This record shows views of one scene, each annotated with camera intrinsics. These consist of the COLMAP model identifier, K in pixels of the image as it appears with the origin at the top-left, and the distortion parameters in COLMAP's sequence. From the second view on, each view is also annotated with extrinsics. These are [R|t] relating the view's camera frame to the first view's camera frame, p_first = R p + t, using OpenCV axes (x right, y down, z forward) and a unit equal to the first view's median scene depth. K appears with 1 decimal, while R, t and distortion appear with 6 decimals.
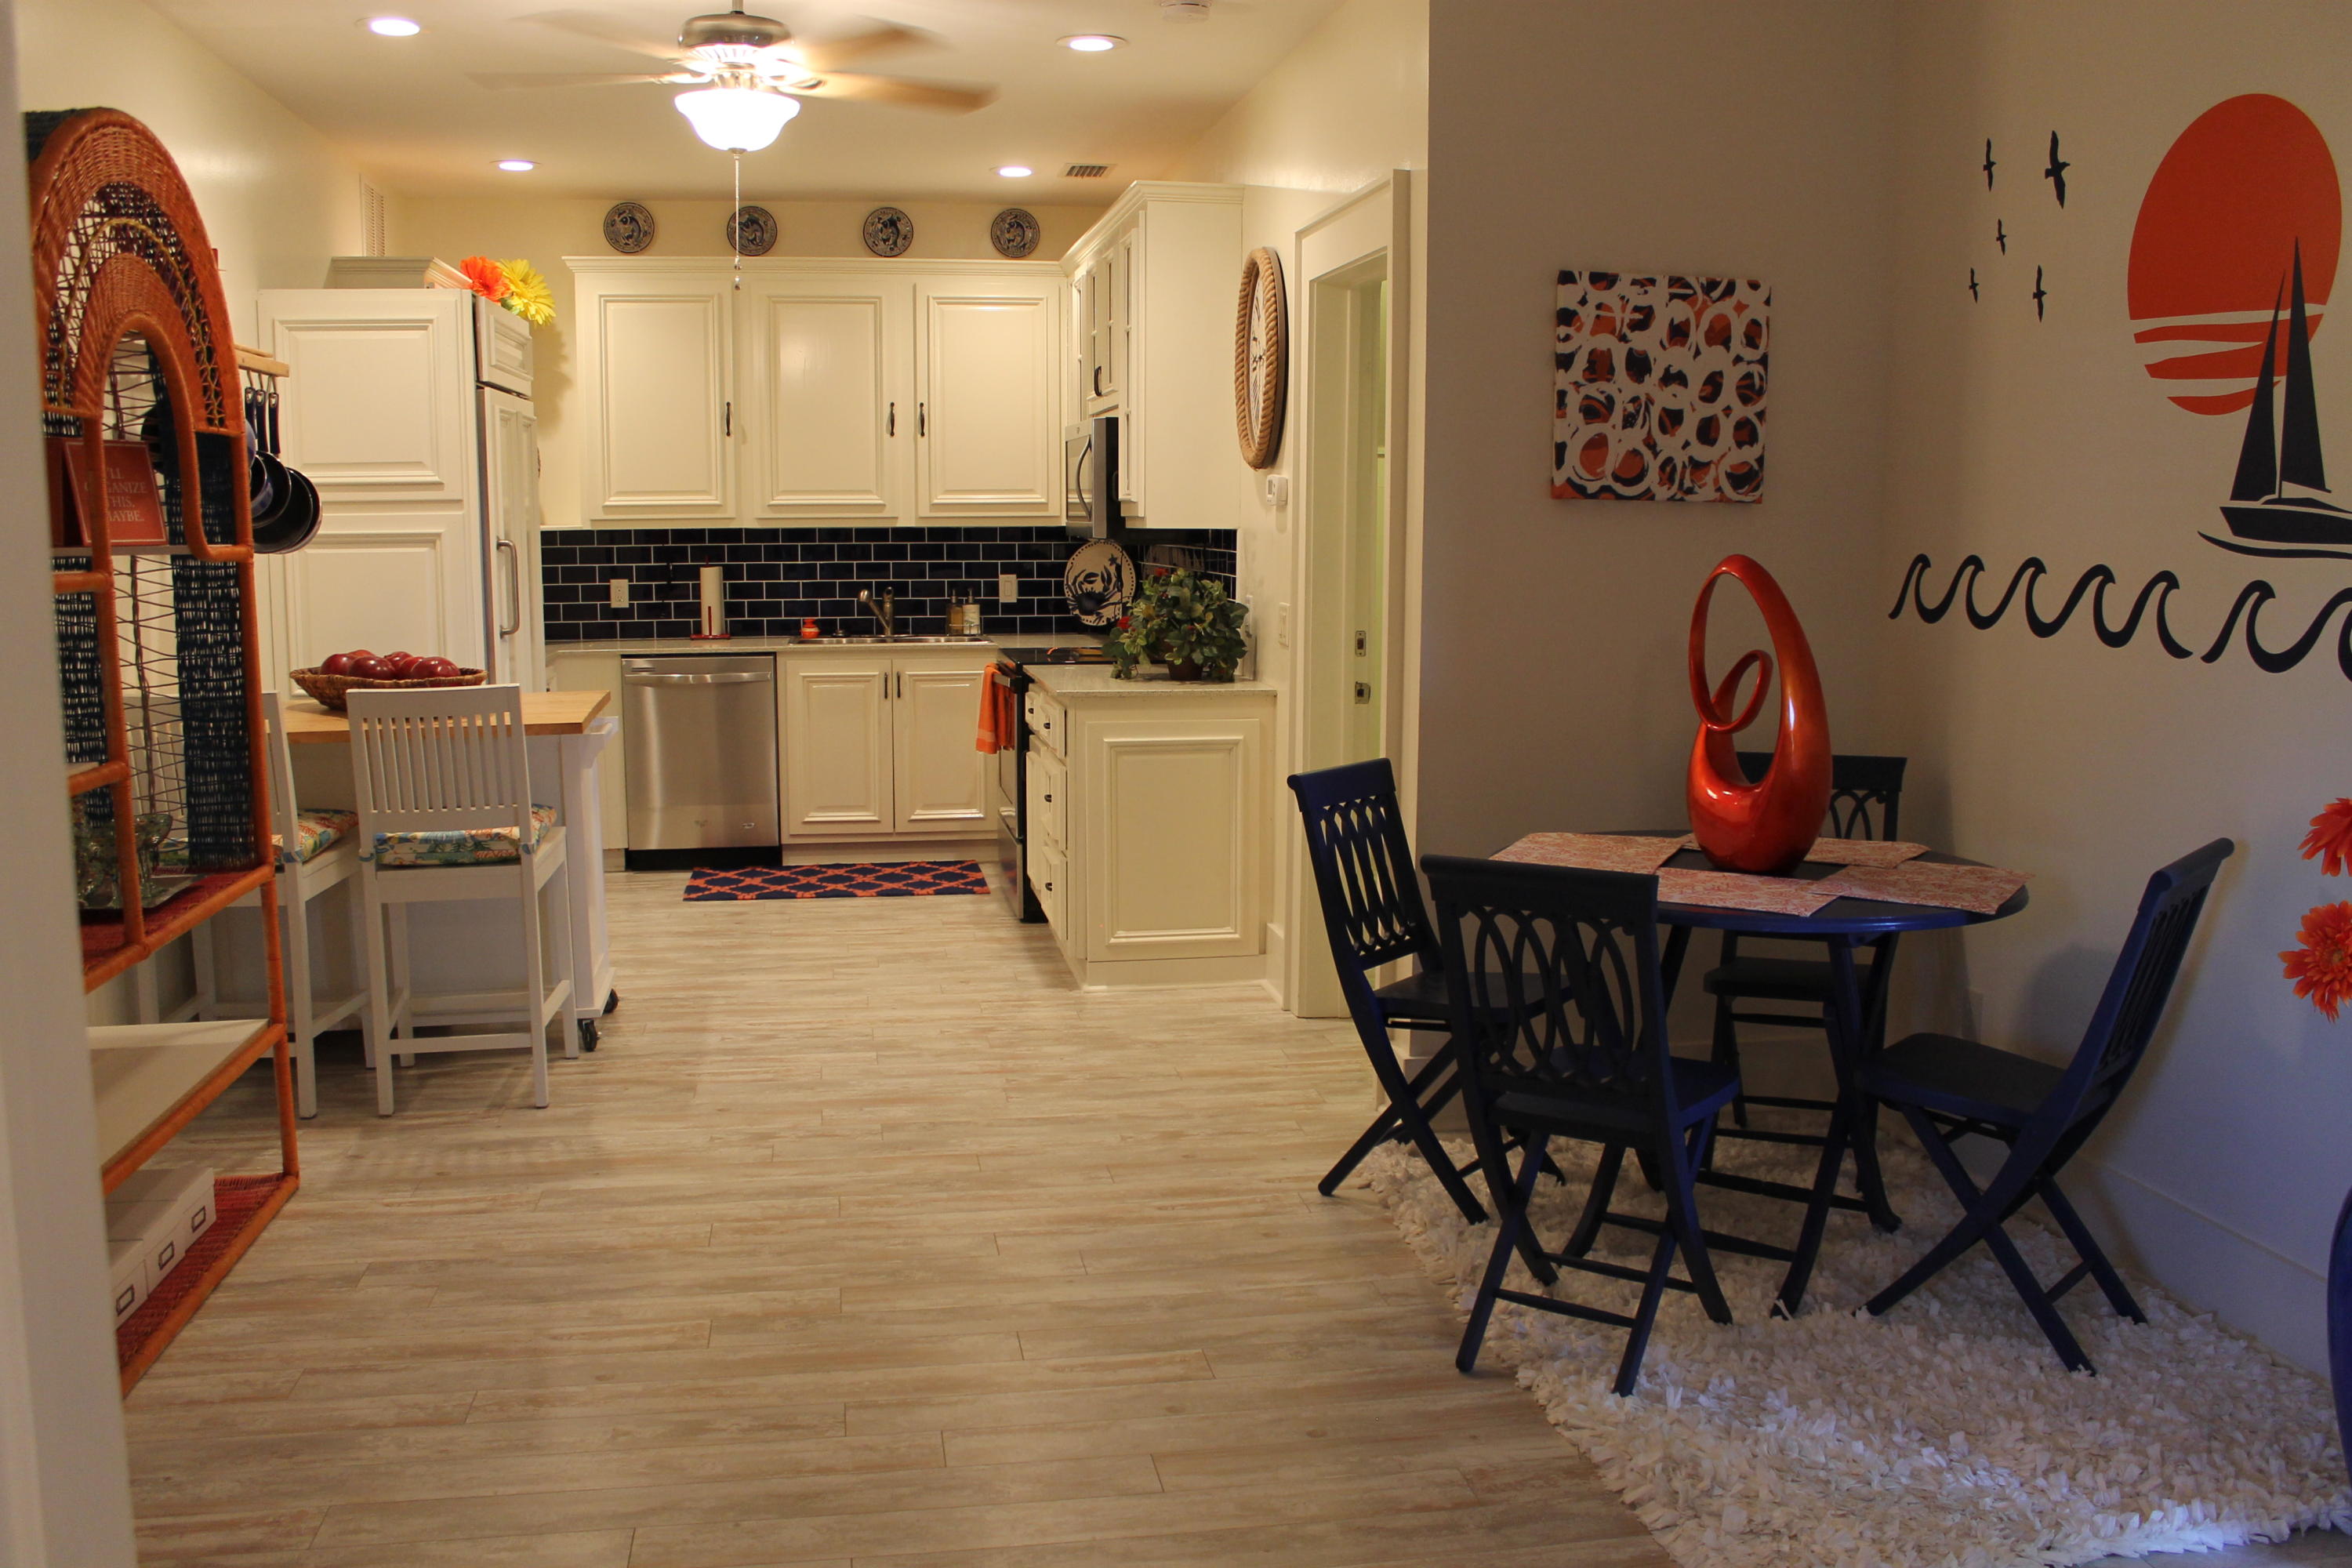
lens RADIAL K [[1972.1, 0, 1182.7], [0, 1972.1, 780.3], [0, 0, 1]] dist [-0.159409, 0.129638]
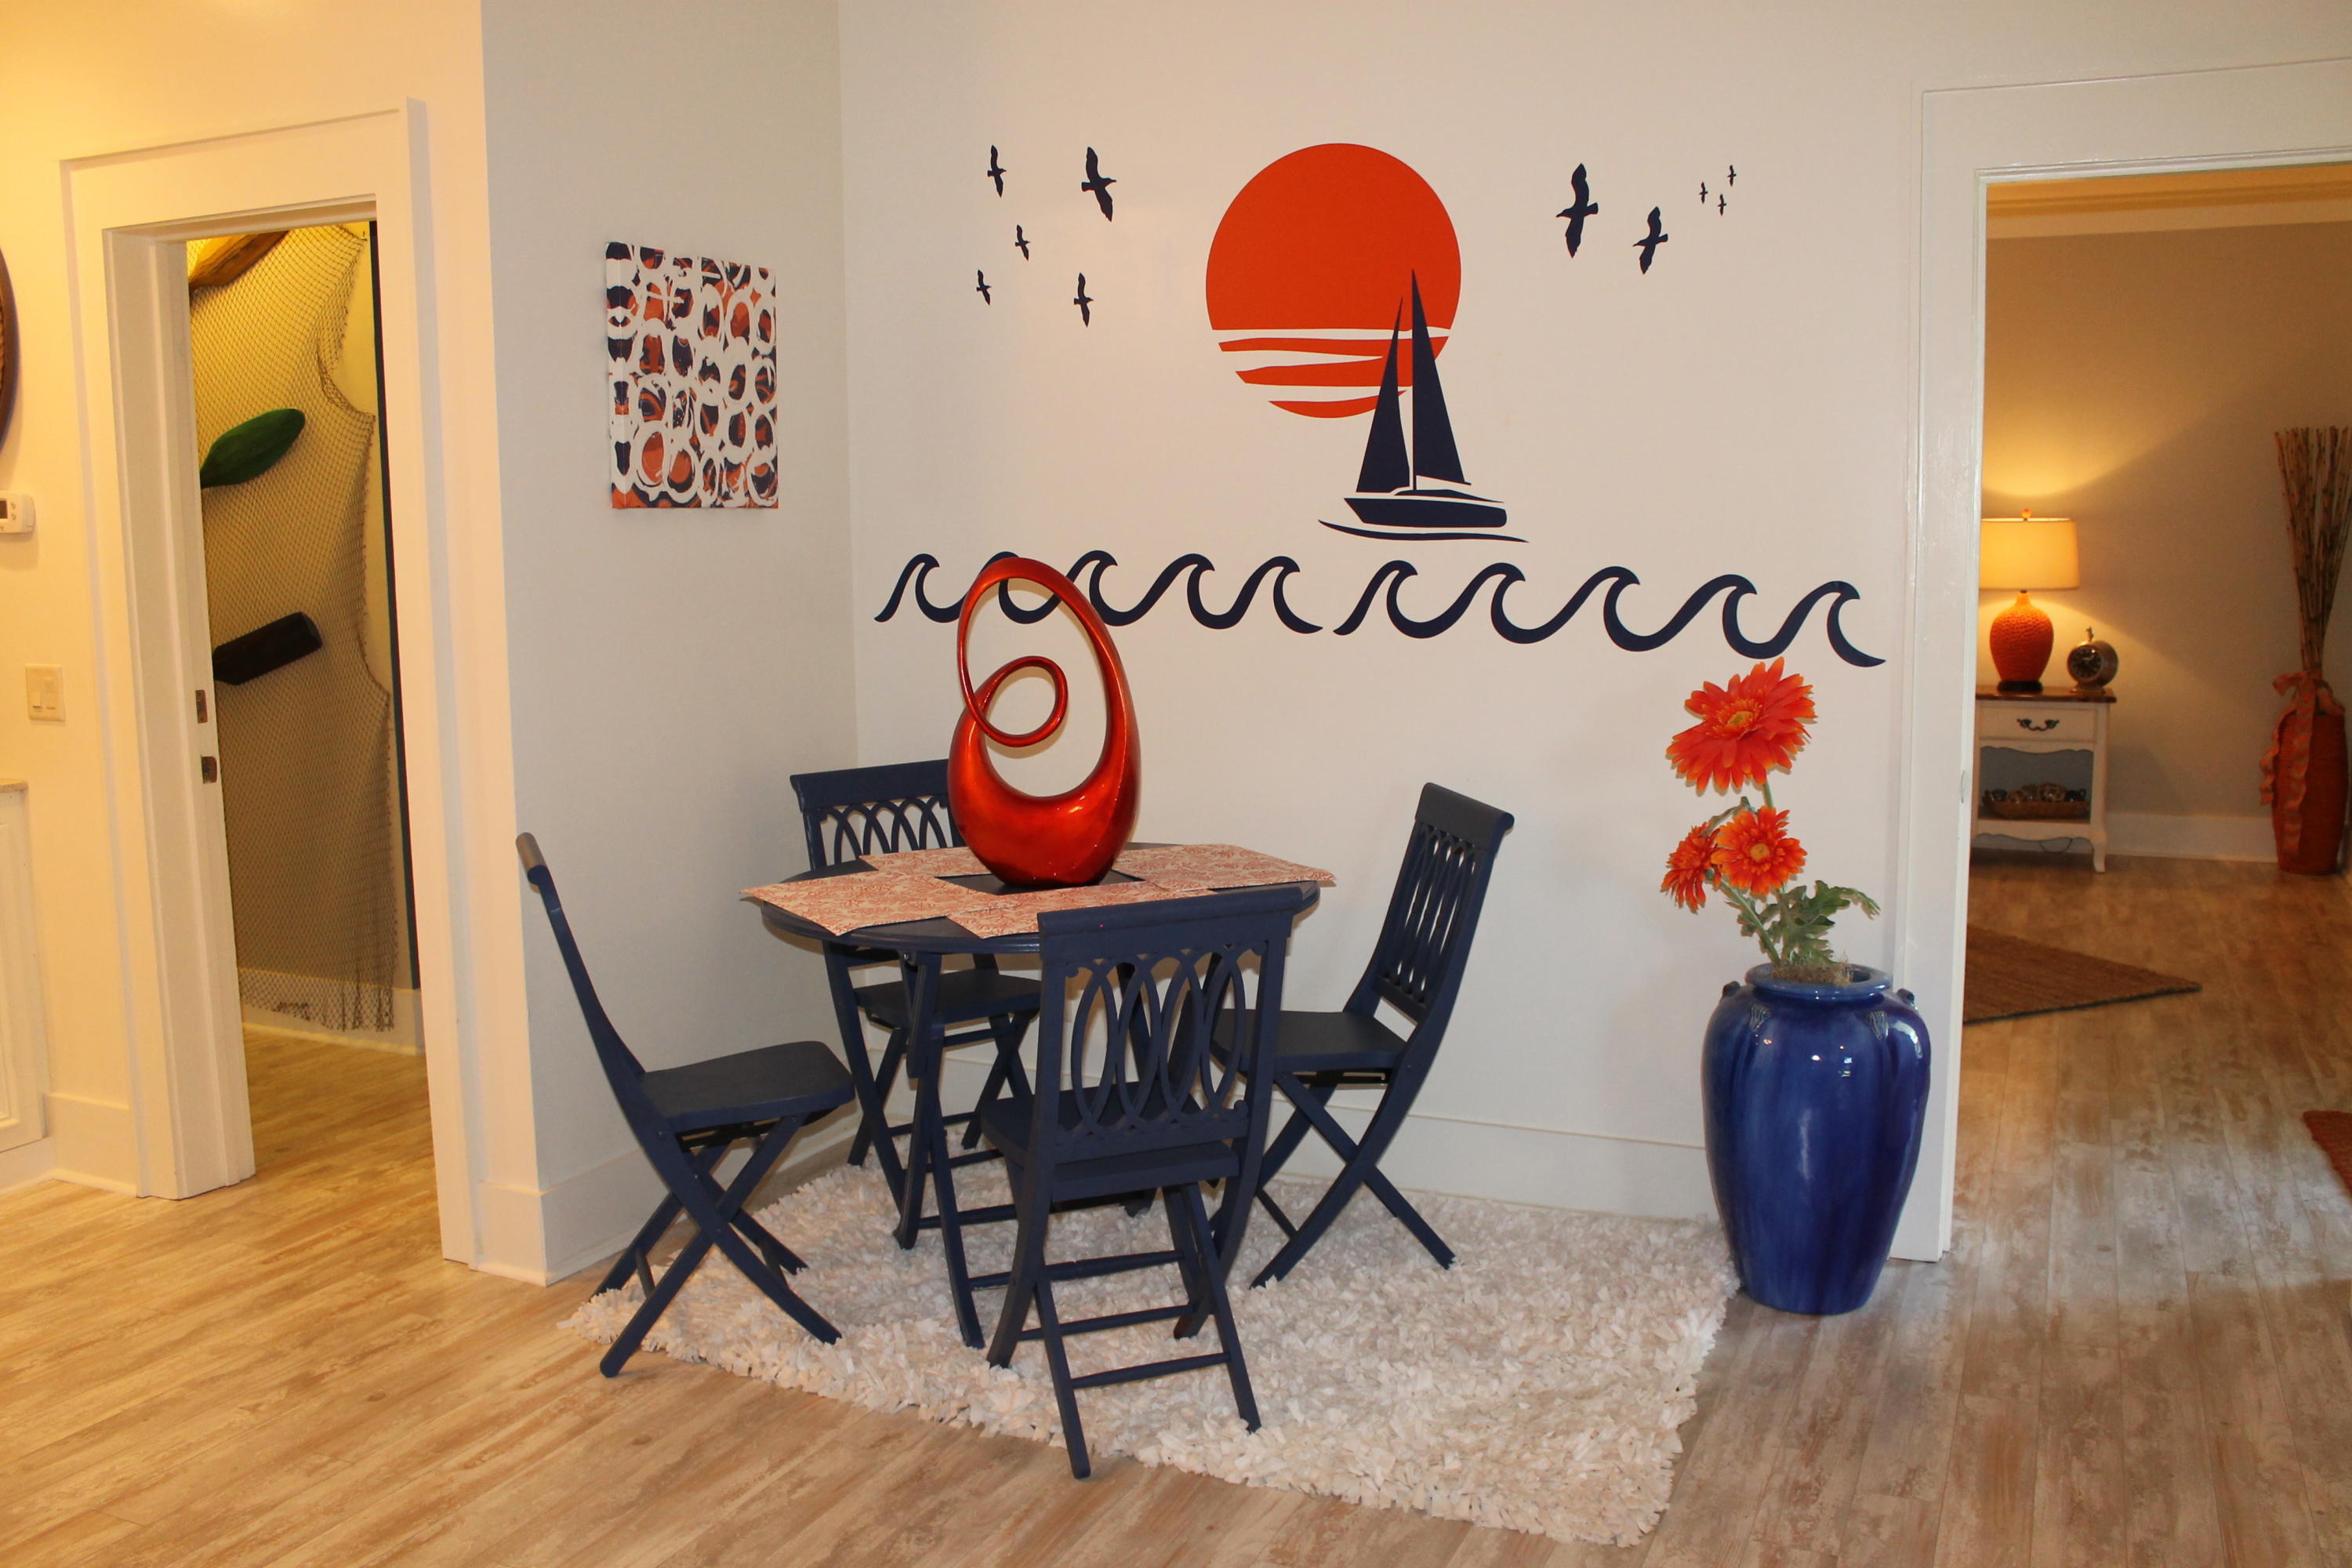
lens RADIAL K [[1972.1, 0, 1180.1], [0, 1972.1, 783.3], [0, 0, 1]] dist [-0.159409, 0.129638]
pose [[0.571838, -0.122894, 0.811109, -0.380201], [0.125712, 0.990165, 0.061396, -0.045975], [-0.810677, 0.066857, 0.581664, 0.313330]]
